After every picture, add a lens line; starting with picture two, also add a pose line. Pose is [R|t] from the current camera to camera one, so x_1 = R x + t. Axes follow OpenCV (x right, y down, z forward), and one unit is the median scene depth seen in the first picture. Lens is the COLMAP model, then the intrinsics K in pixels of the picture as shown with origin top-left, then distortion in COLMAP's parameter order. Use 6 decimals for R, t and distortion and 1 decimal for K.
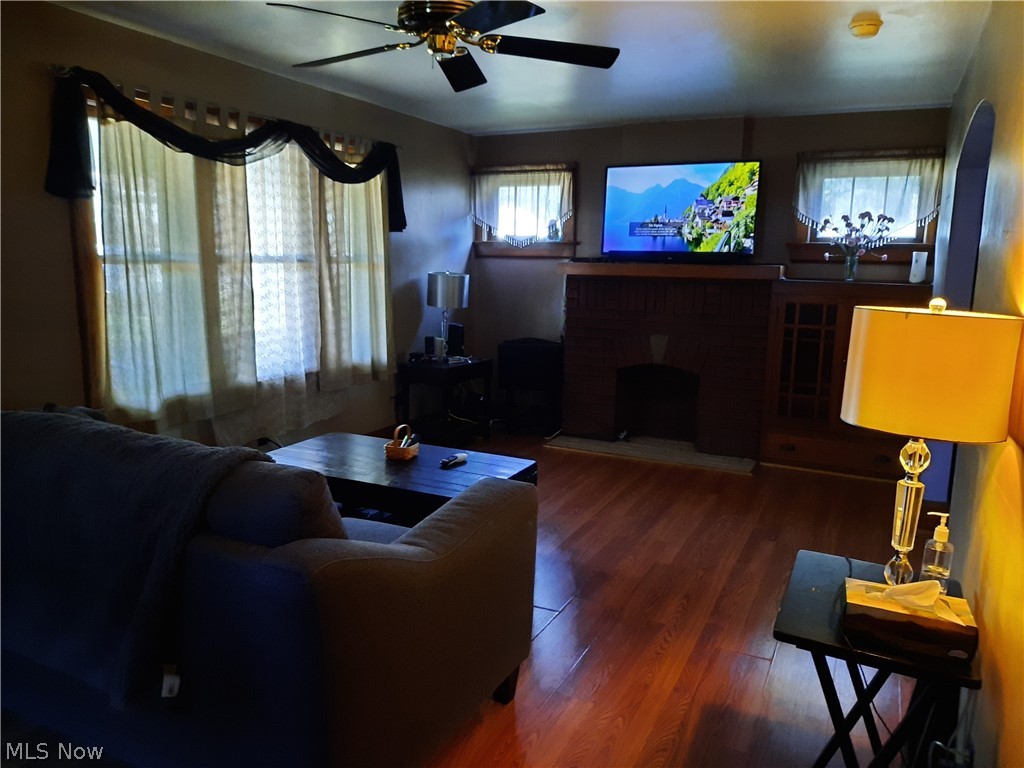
lens RADIAL K [[741.1, 0, 505.7], [0, 741.1, 385.5], [0, 0, 1]] dist [0.031101, -0.028359]
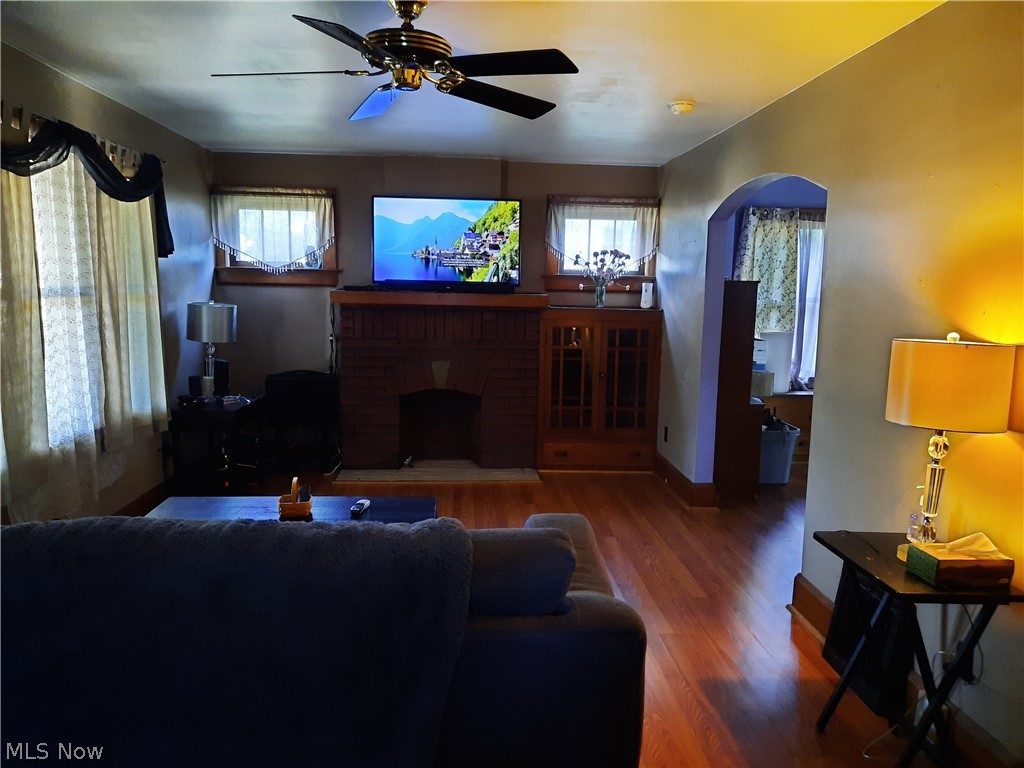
lens RADIAL K [[741.1, 0, 509.6], [0, 741.1, 386.5], [0, 0, 1]] dist [0.031101, -0.028359]
pose [[0.862943, -0.070113, 0.500414, -0.247757], [0.081846, 0.996644, -0.001499, -0.024091], [-0.498629, 0.042251, 0.865785, 0.058223]]
